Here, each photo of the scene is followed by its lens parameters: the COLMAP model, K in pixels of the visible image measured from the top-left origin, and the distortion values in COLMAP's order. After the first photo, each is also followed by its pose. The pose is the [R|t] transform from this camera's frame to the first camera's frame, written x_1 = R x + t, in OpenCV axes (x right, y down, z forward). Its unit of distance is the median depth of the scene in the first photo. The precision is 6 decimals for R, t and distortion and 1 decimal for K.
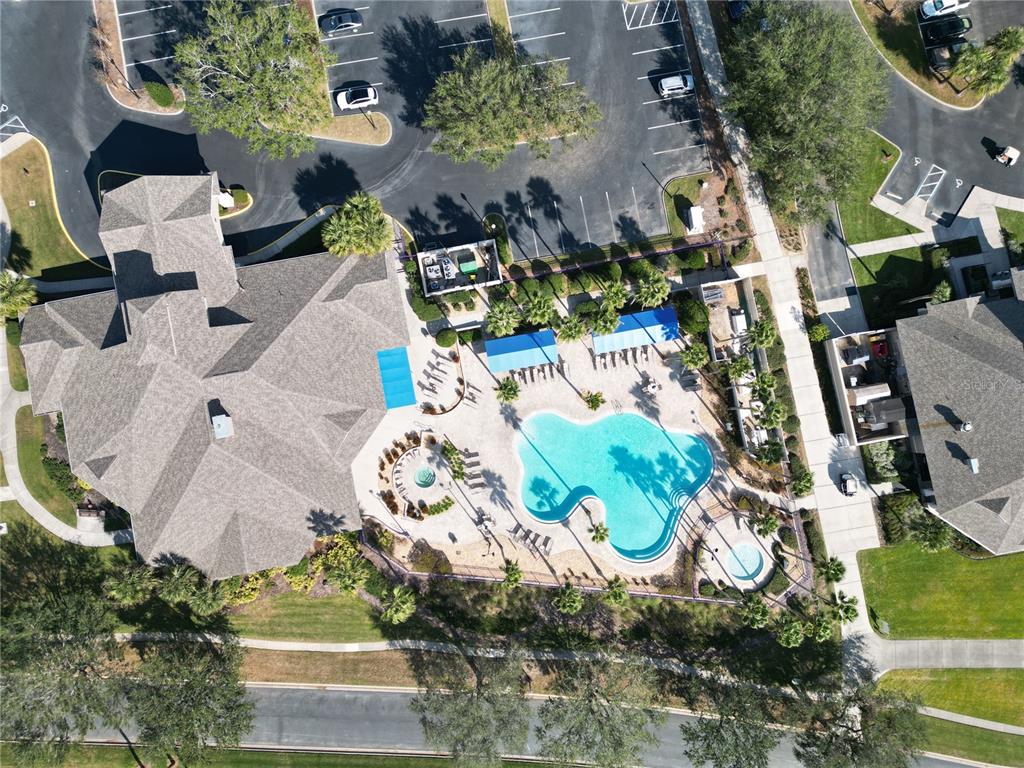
lens RADIAL K [[722.8, 0, 509.6], [0, 722.8, 382.2], [0, 0, 1]] dist [0.091326, -0.096649]
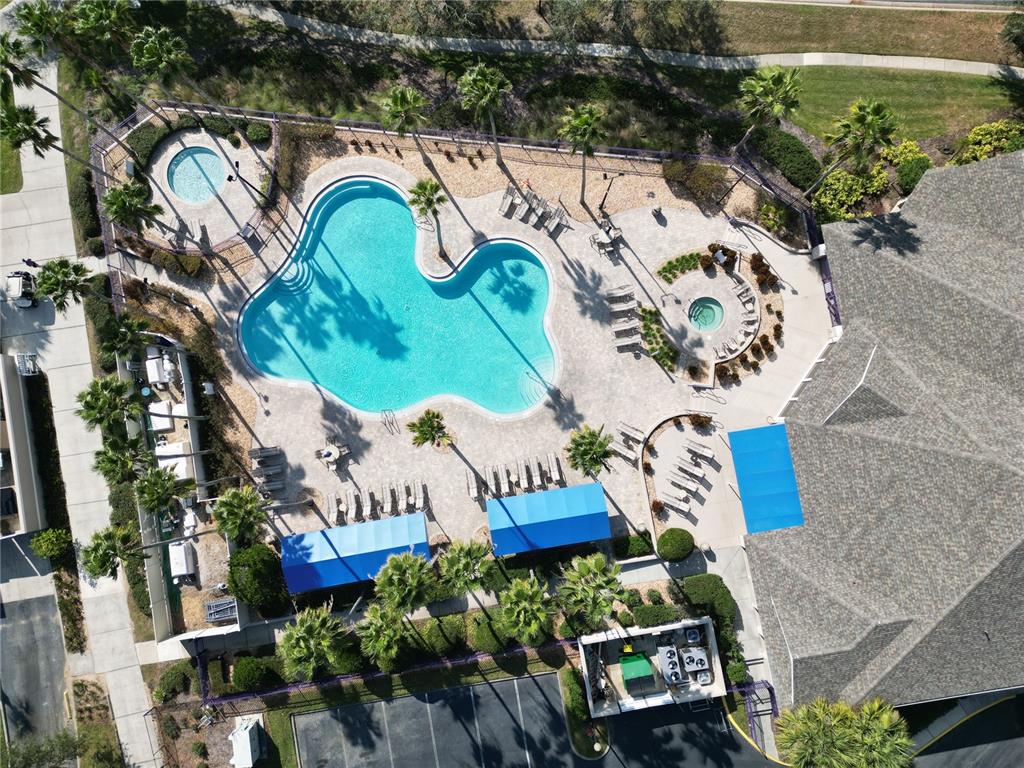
lens RADIAL K [[722.8, 0, 509.6], [0, 722.8, 382.2], [0, 0, 1]] dist [0.091326, -0.096649]
pose [[-0.999874, -0.015048, 0.005011, 0.045919], [0.015515, -0.993558, 0.112258, 0.001409], [0.003289, 0.112322, 0.993666, 0.389848]]
